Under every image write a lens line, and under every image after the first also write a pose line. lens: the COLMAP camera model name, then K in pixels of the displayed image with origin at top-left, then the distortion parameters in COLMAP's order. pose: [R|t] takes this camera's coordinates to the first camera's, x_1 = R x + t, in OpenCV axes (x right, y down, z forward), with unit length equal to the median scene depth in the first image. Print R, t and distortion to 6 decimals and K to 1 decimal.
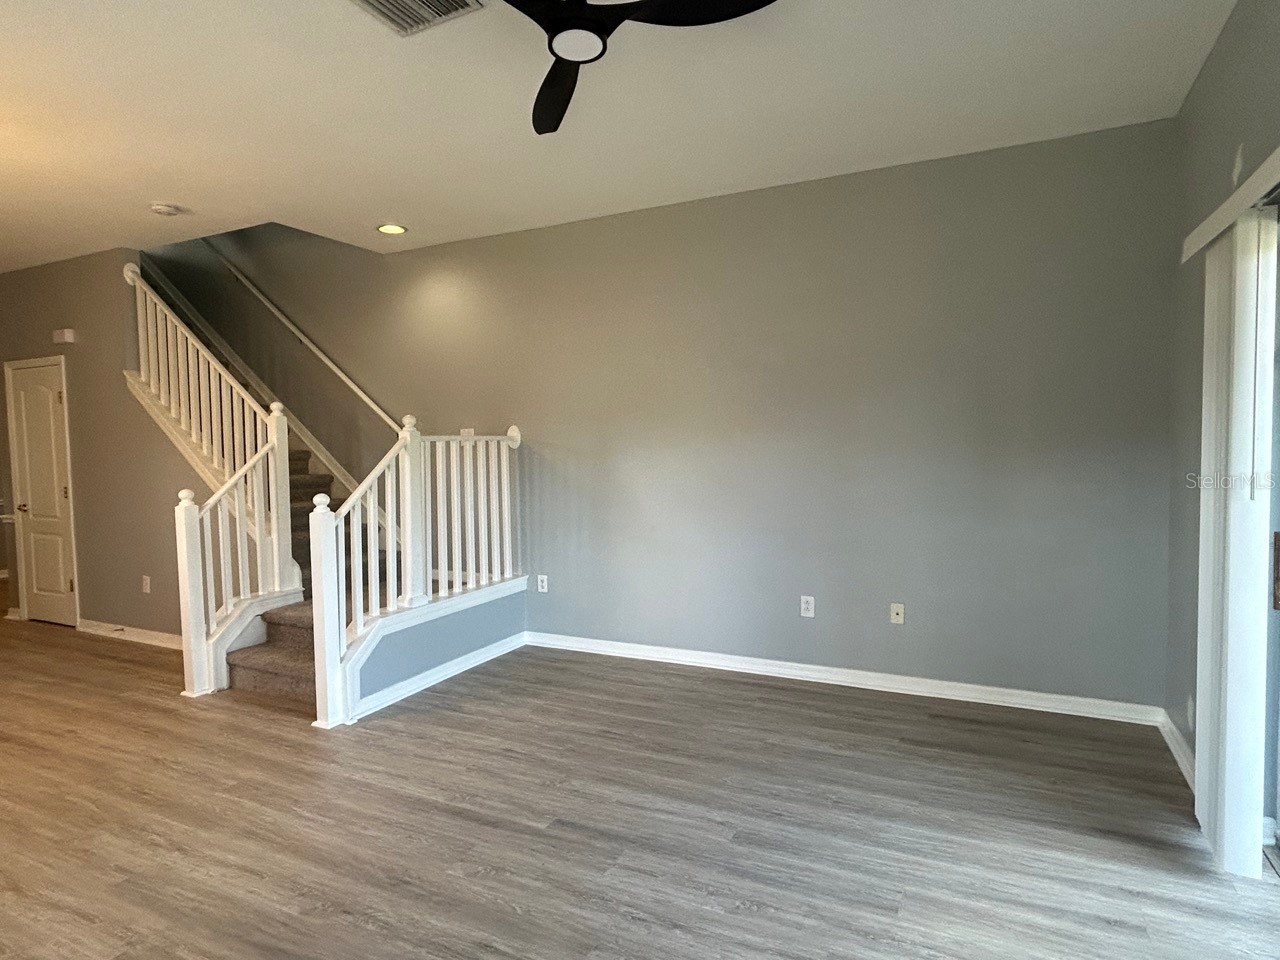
lens RADIAL K [[730.3, 0, 640.0], [0, 730.3, 480.0], [0, 0, 1]] dist [-0.002317, 0.000605]
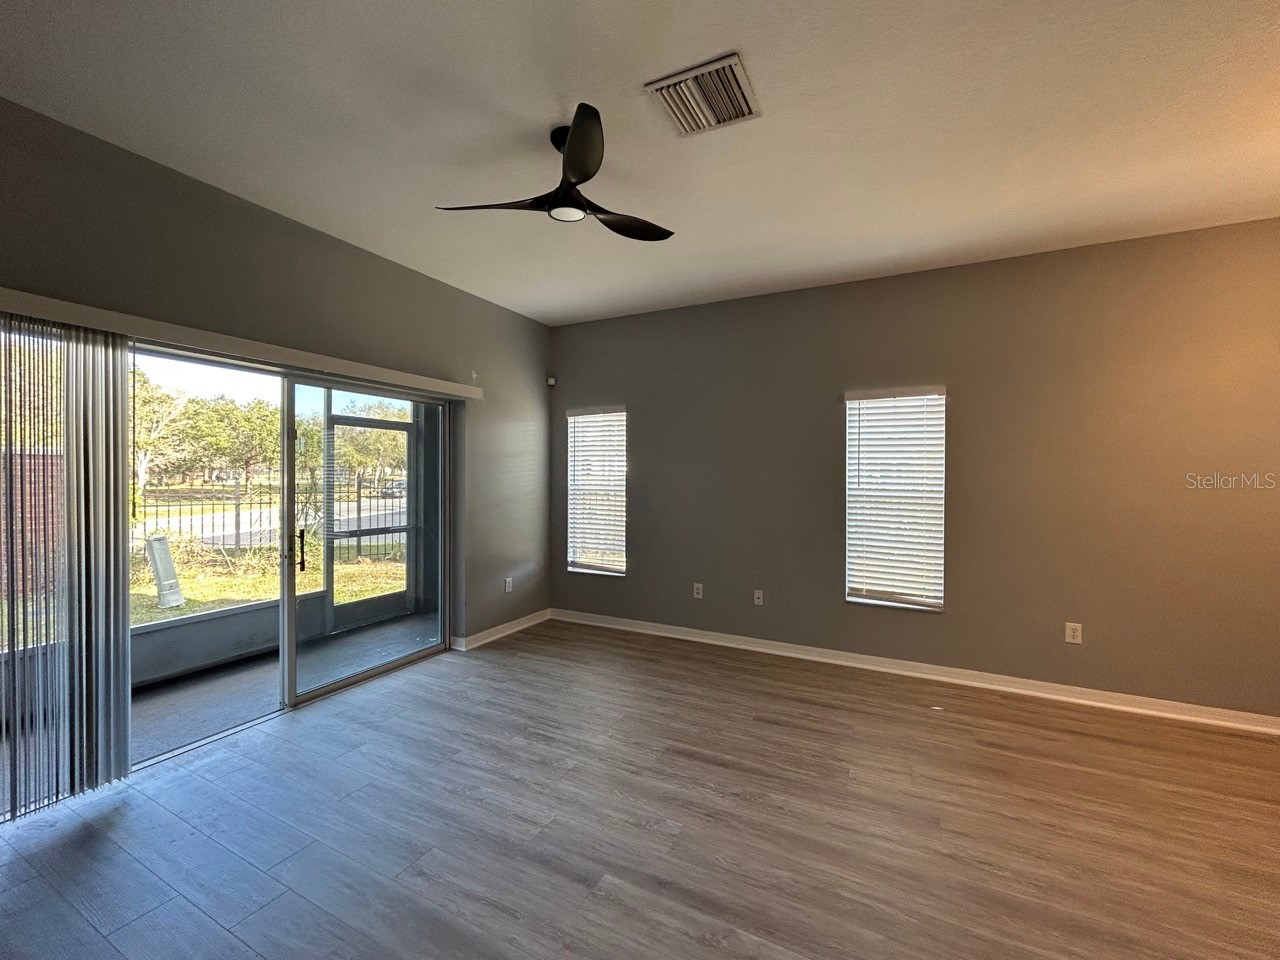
lens RADIAL K [[519.3, 0, 641.3], [0, 519.3, 479.7], [0, 0, 1]] dist [-0.005400, 0.003677]
pose [[-0.999816, 0.011337, 0.015444, -0.184306], [0.012273, 0.998006, 0.061921, -0.081004], [-0.014711, 0.062099, -0.997962, 1.558471]]
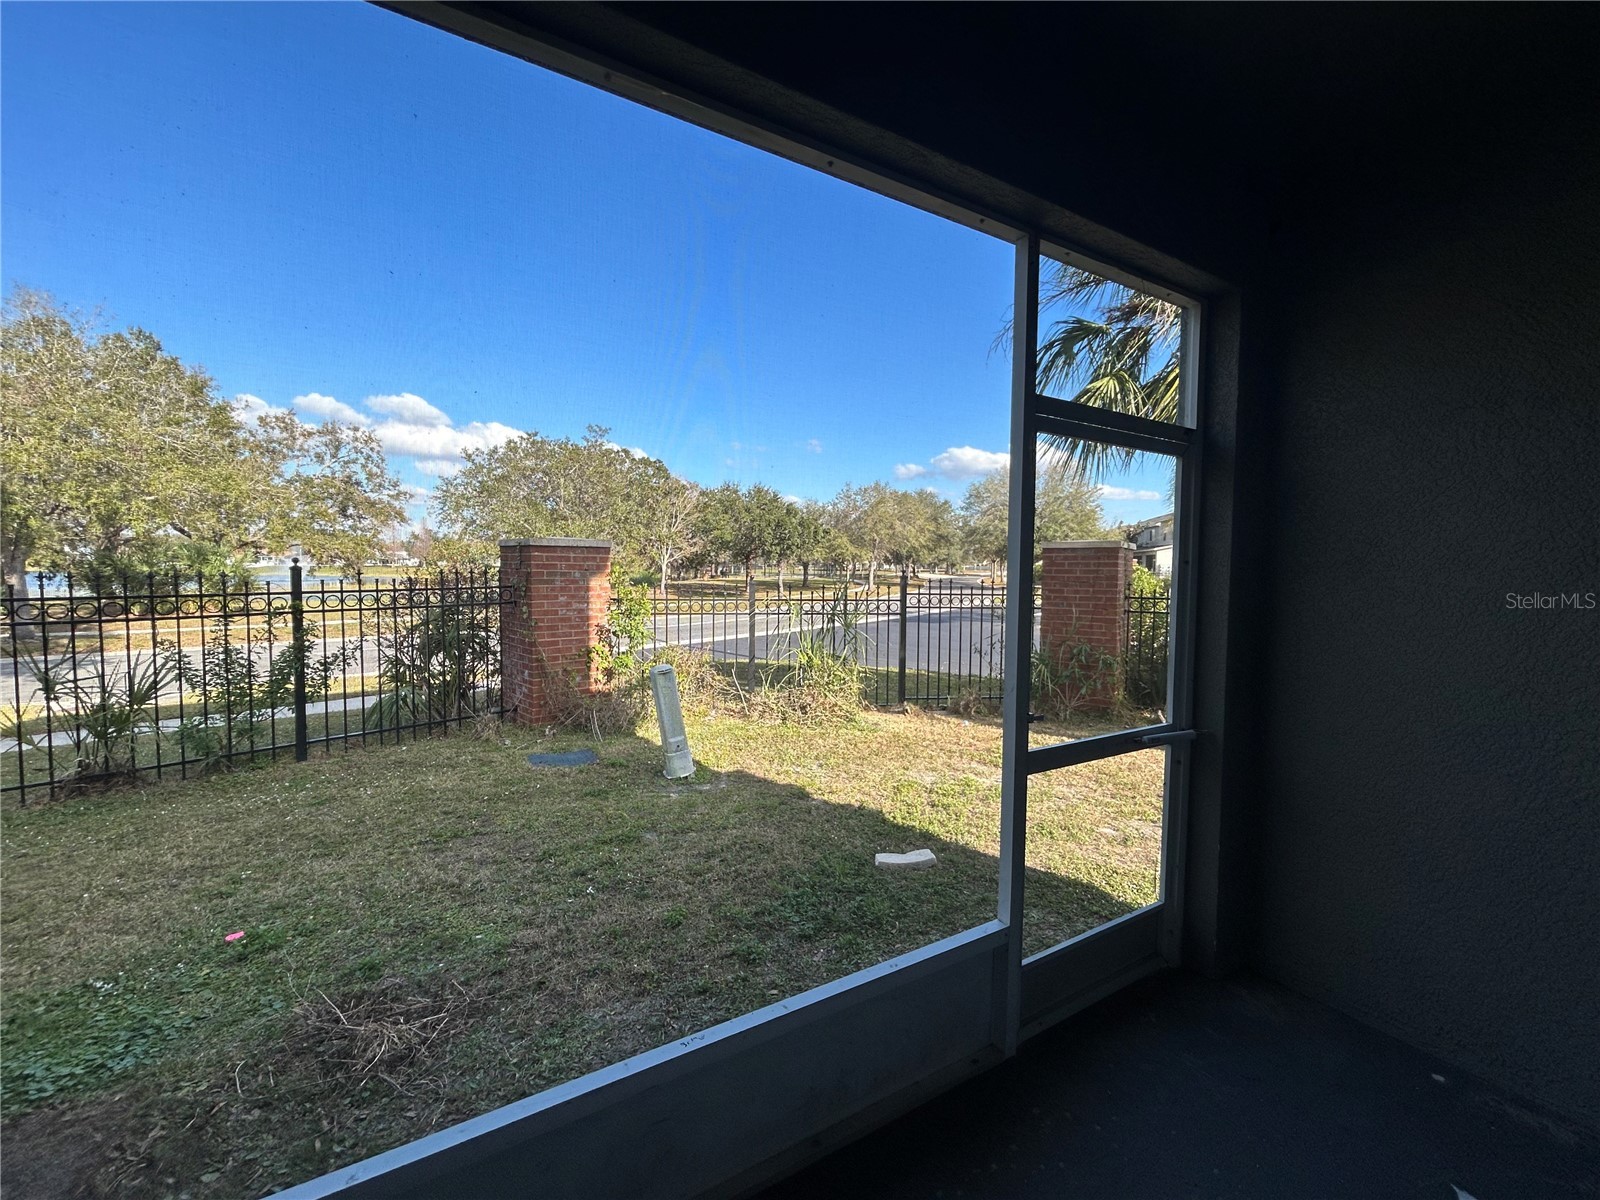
lens RADIAL K [[651.9, 0, 800.9], [0, 651.9, 598.9], [0, 0, 1]] dist [-0.000083, 0.000000]
pose [[-0.836855, -0.017152, 0.547156, 0.693277], [0.033525, 0.996027, 0.082498, -0.052965], [-0.546398, 0.087383, -0.832955, 0.582208]]
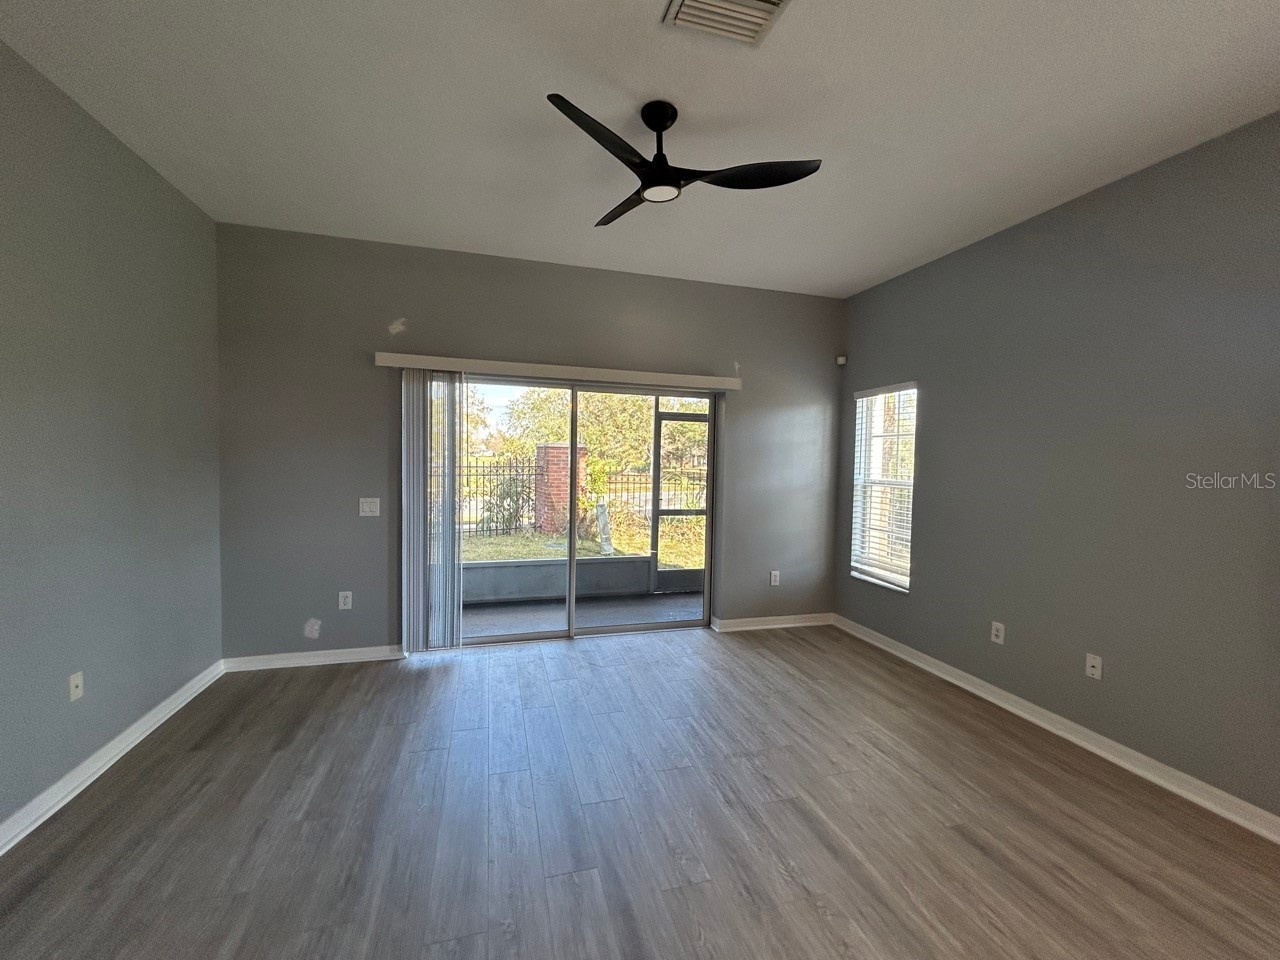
lens RADIAL K [[519.3, 0, 641.3], [0, 519.3, 479.7], [0, 0, 1]] dist [-0.005400, 0.003677]
pose [[-0.674674, -0.028025, 0.737584, -0.620174], [0.029201, 0.997483, 0.064610, -0.069145], [-0.737538, 0.065128, -0.672158, 1.303544]]
